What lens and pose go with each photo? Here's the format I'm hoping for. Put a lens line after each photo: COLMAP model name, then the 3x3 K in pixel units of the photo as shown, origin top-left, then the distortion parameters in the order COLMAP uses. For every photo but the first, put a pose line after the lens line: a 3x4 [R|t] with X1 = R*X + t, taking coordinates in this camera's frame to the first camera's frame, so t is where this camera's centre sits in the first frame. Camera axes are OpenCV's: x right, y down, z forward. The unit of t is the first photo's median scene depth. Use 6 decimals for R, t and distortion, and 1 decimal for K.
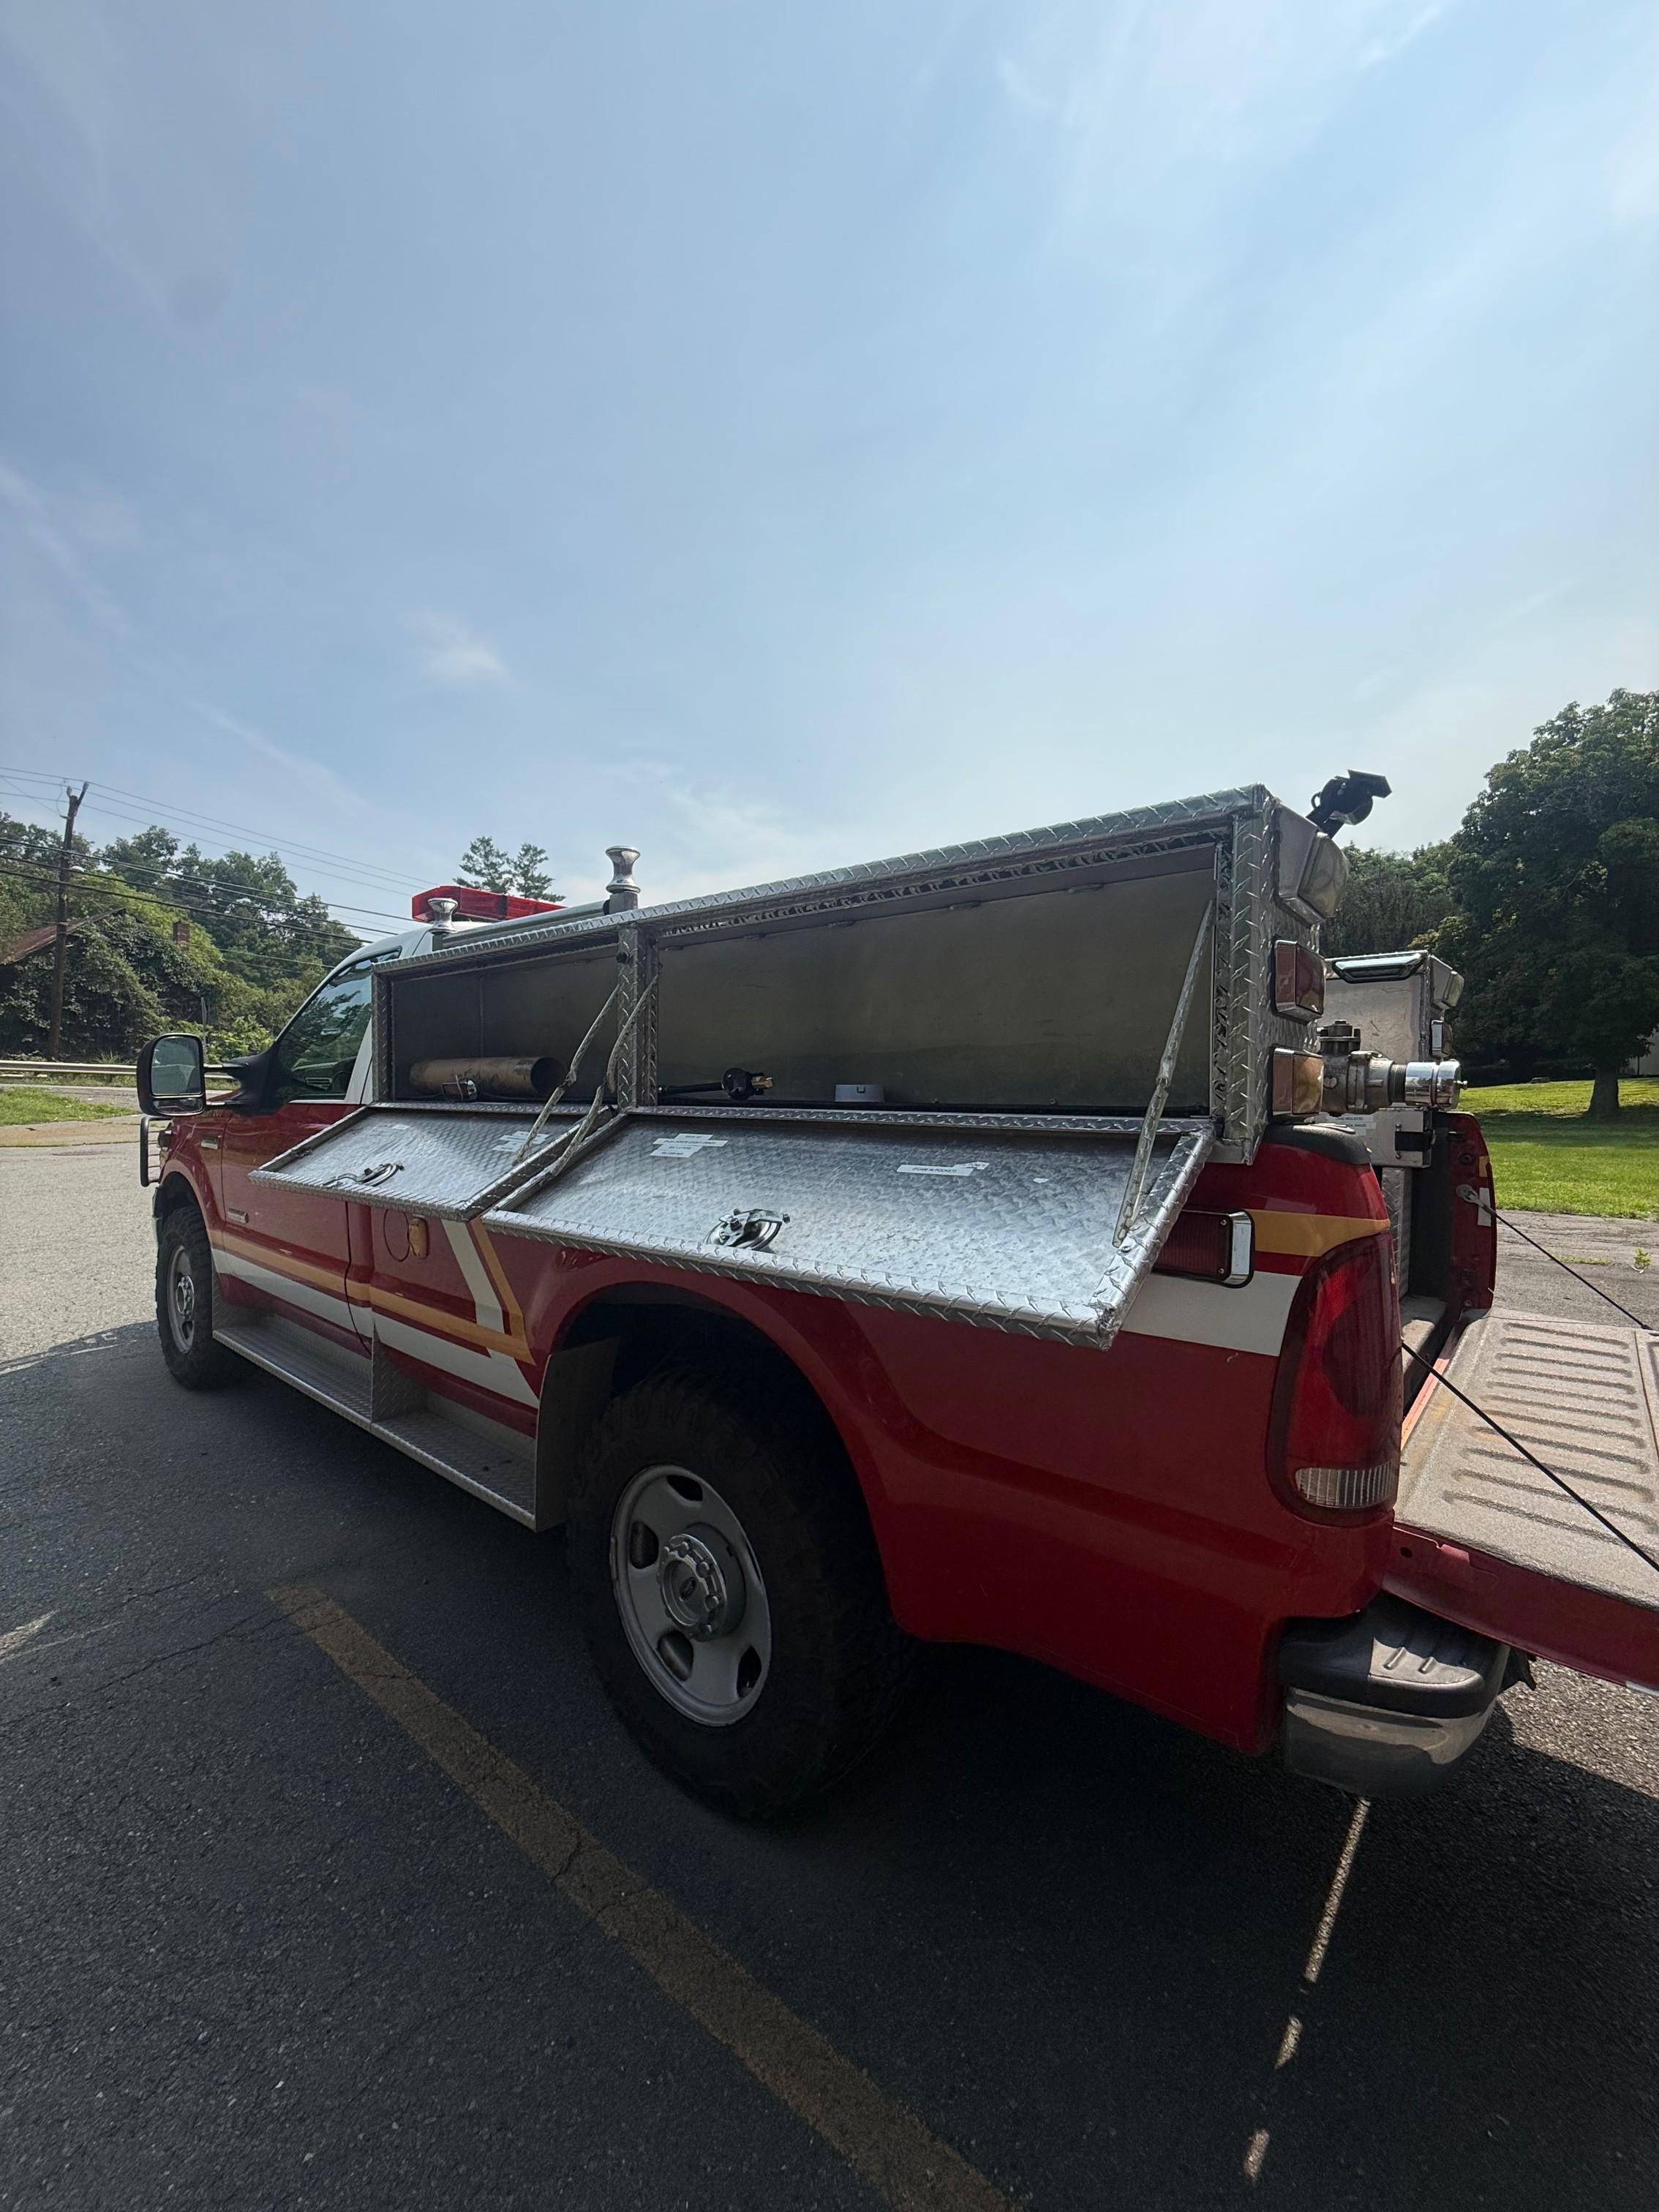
lens RADIAL K [[879.2, 0, 830.2], [0, 879.2, 1115.5], [0, 0, 1]] dist [-0.001034, 0.000377]
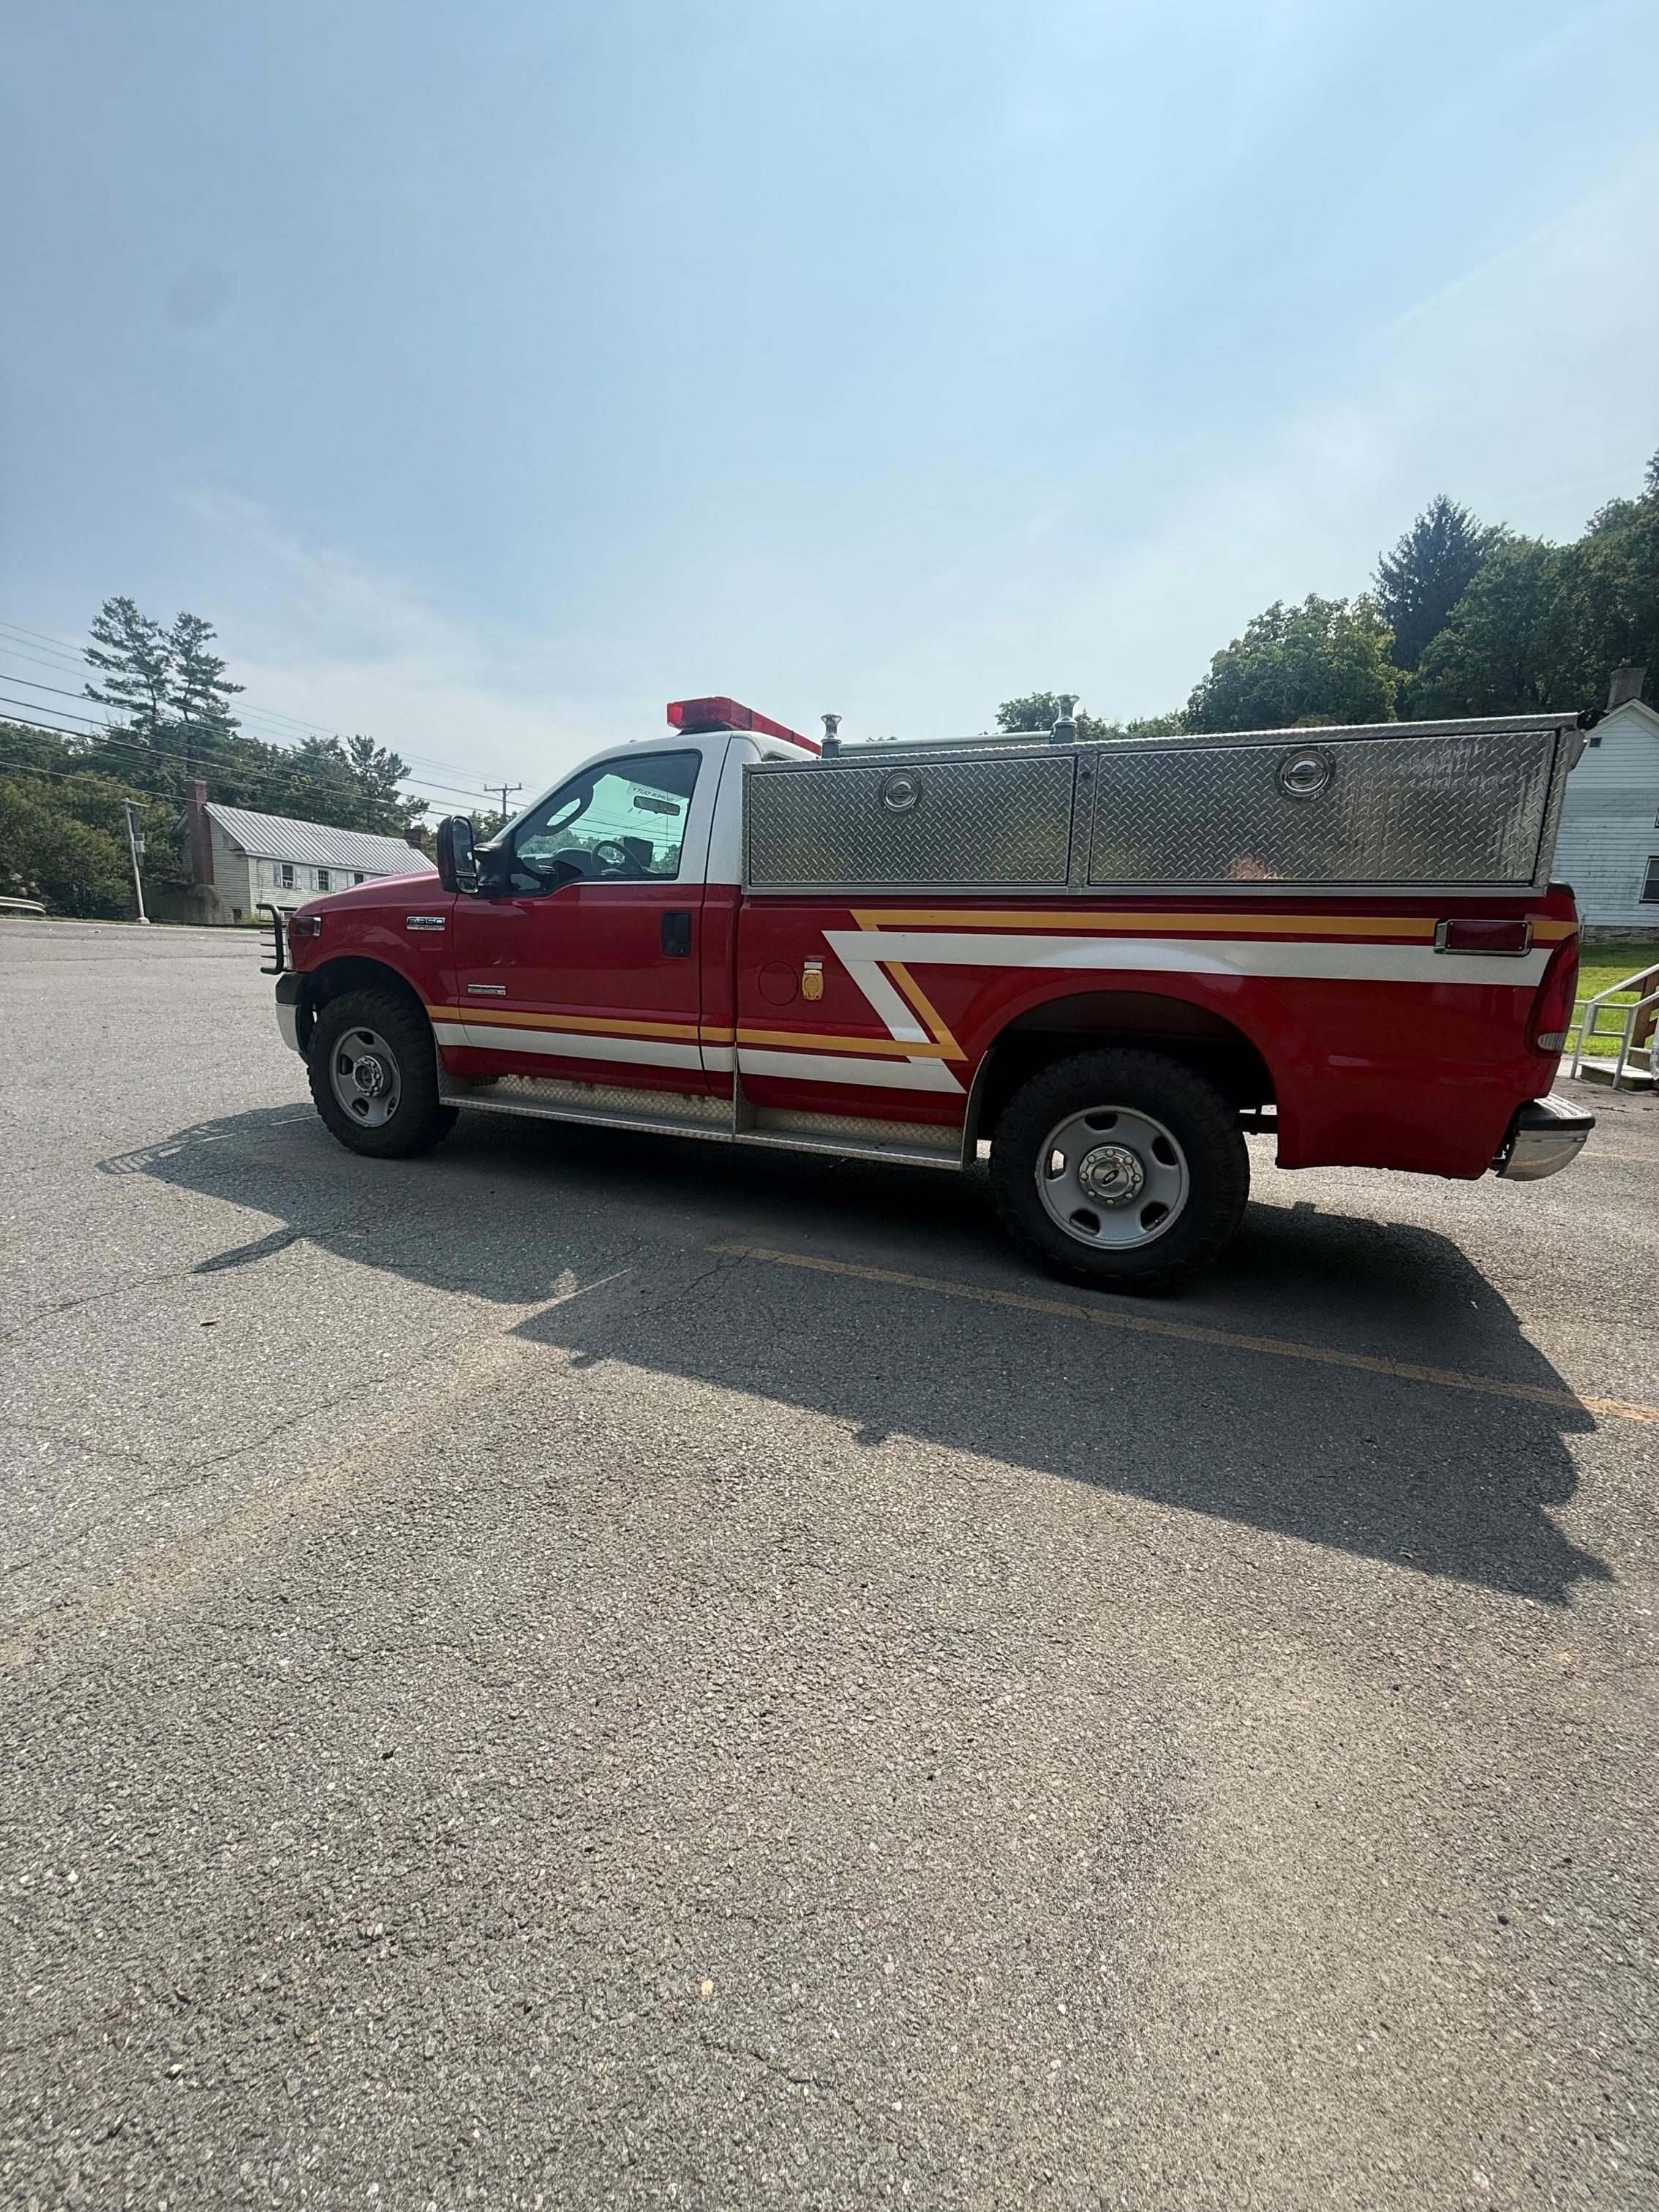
lens RADIAL K [[879.2, 0, 828.5], [0, 879.2, 1109.0], [0, 0, 1]] dist [-0.001034, 0.000377]
pose [[0.958299, -0.032052, 0.283966, -0.032381], [-0.014749, 0.986818, 0.161159, 0.004327], [-0.285388, -0.158627, 0.945194, -0.011245]]
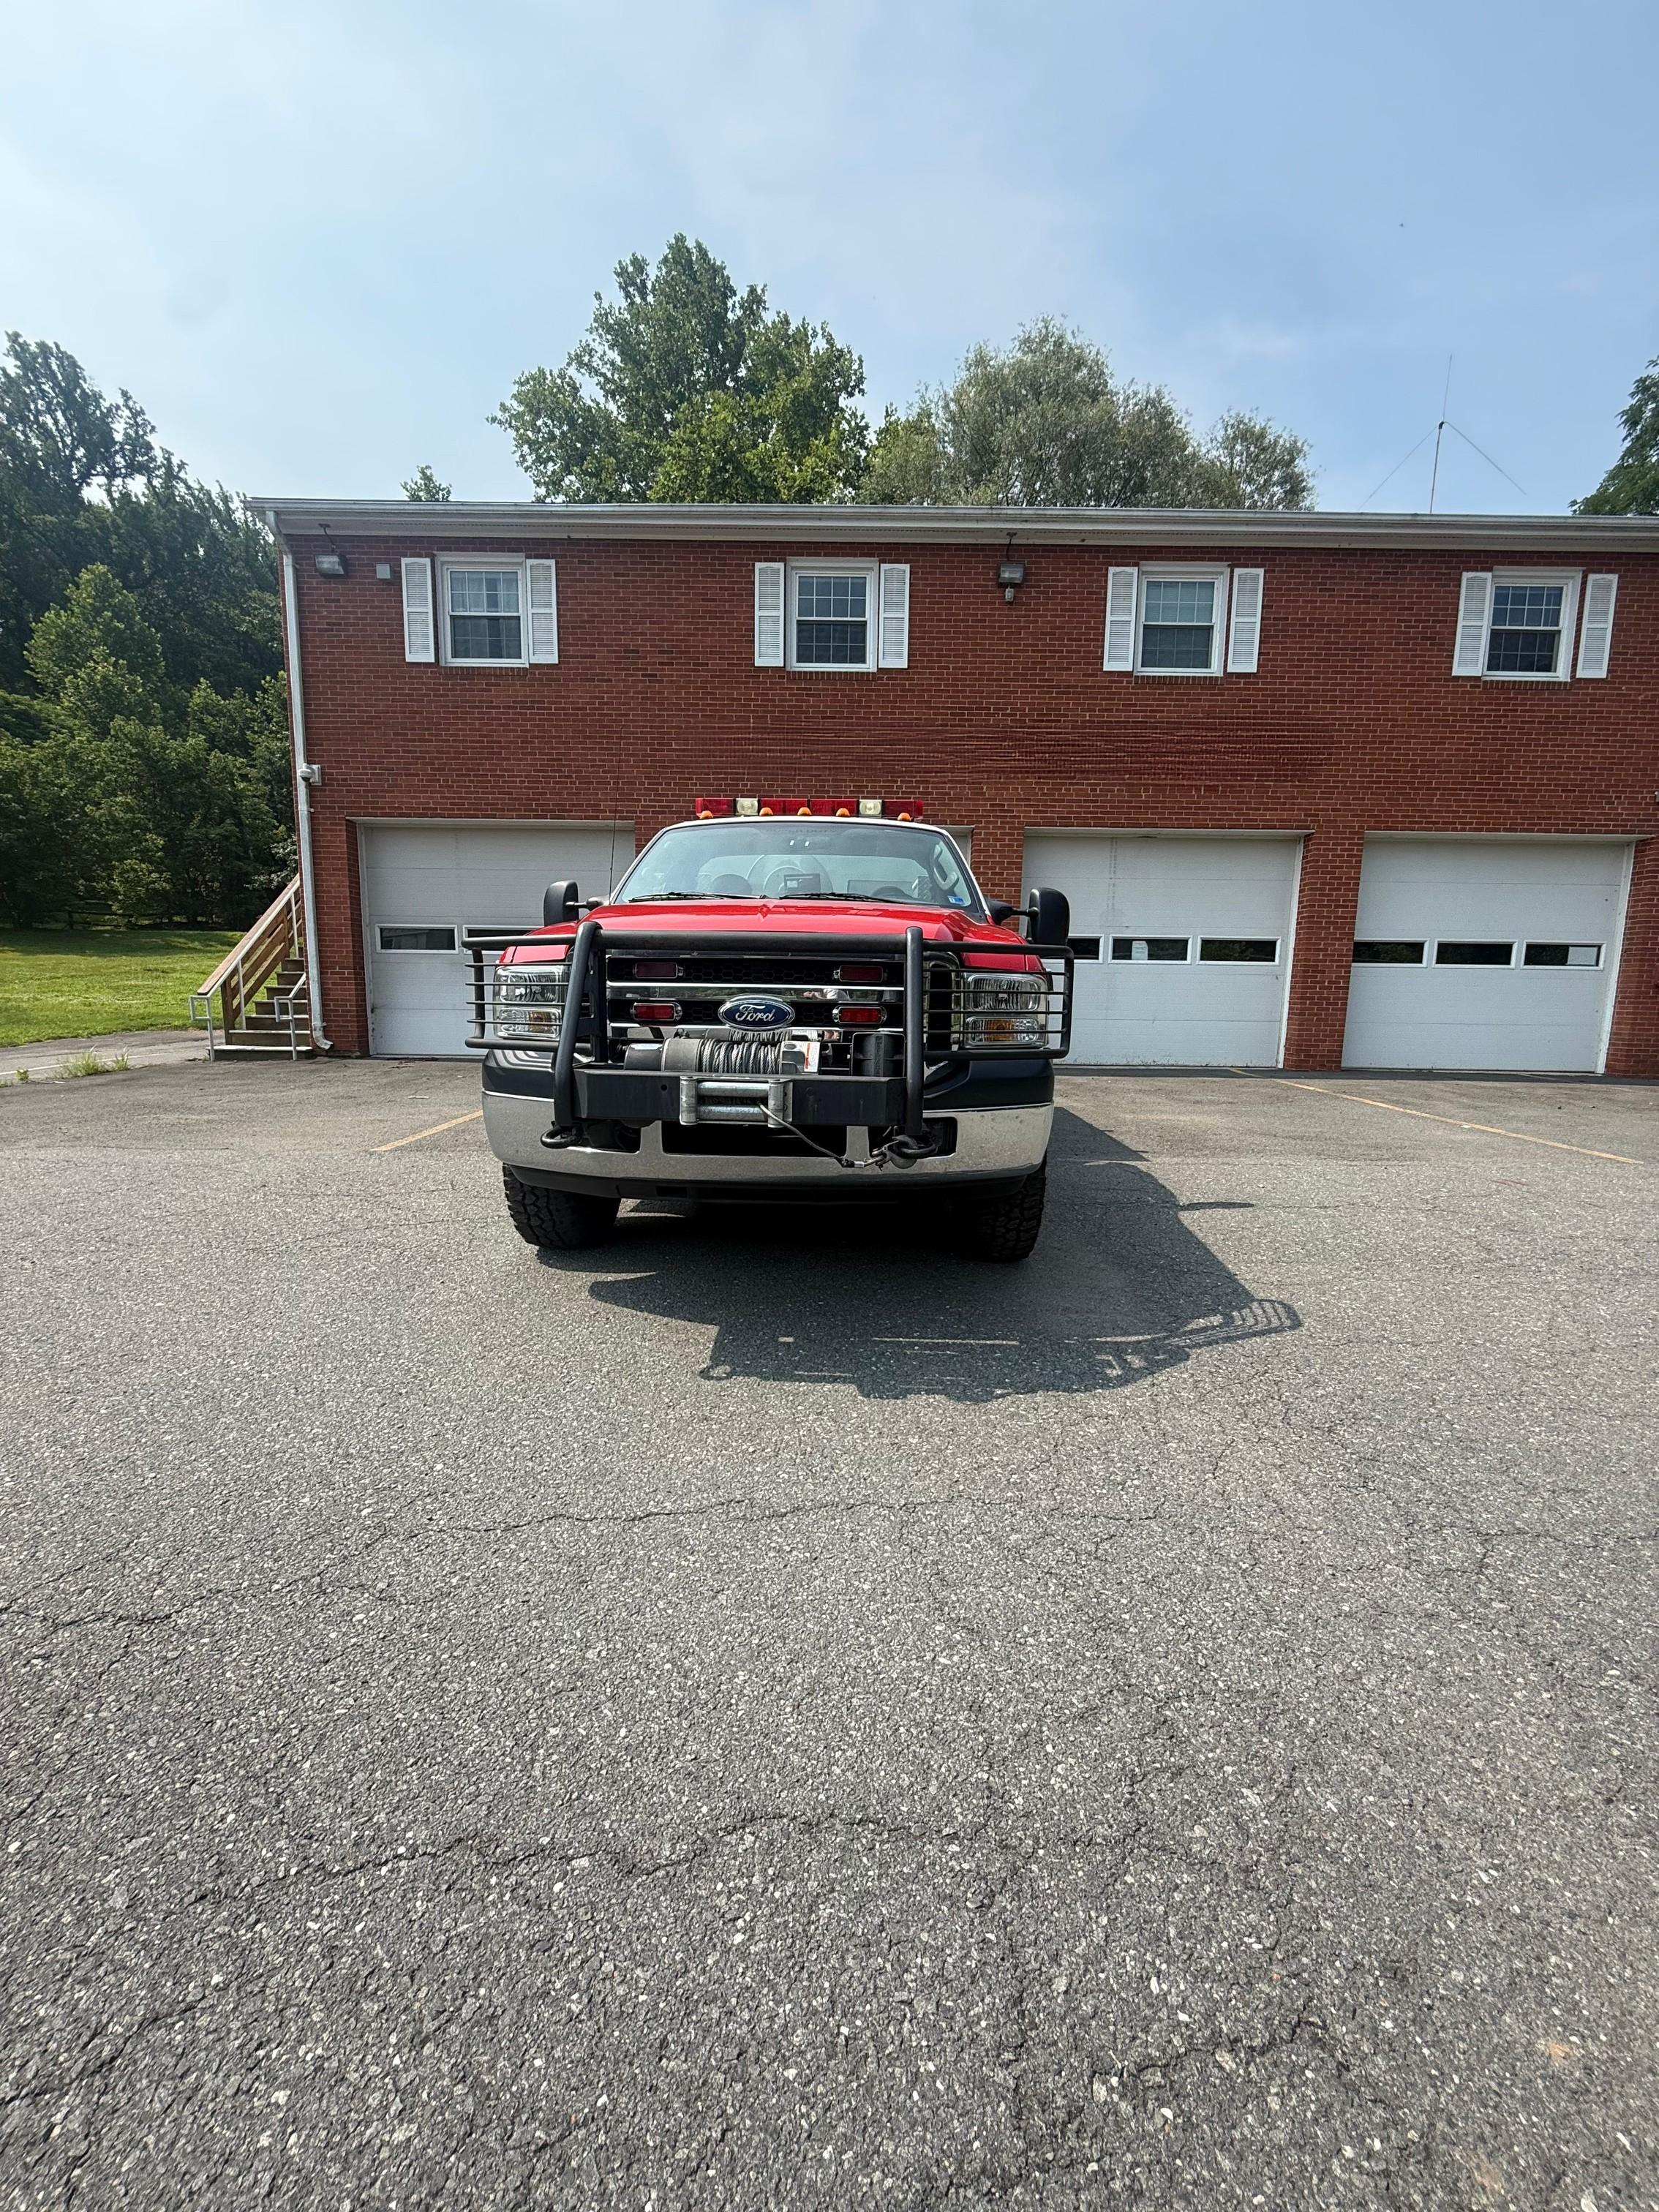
lens RADIAL K [[879.2, 0, 828.9], [0, 879.2, 1110.0], [0, 0, 1]] dist [-0.001034, 0.000377]
pose [[-0.618087, -0.135724, 0.774304, -0.083675], [0.000140, 0.984964, 0.172761, 0.000484], [-0.786109, 0.106889, -0.608775, 0.108761]]
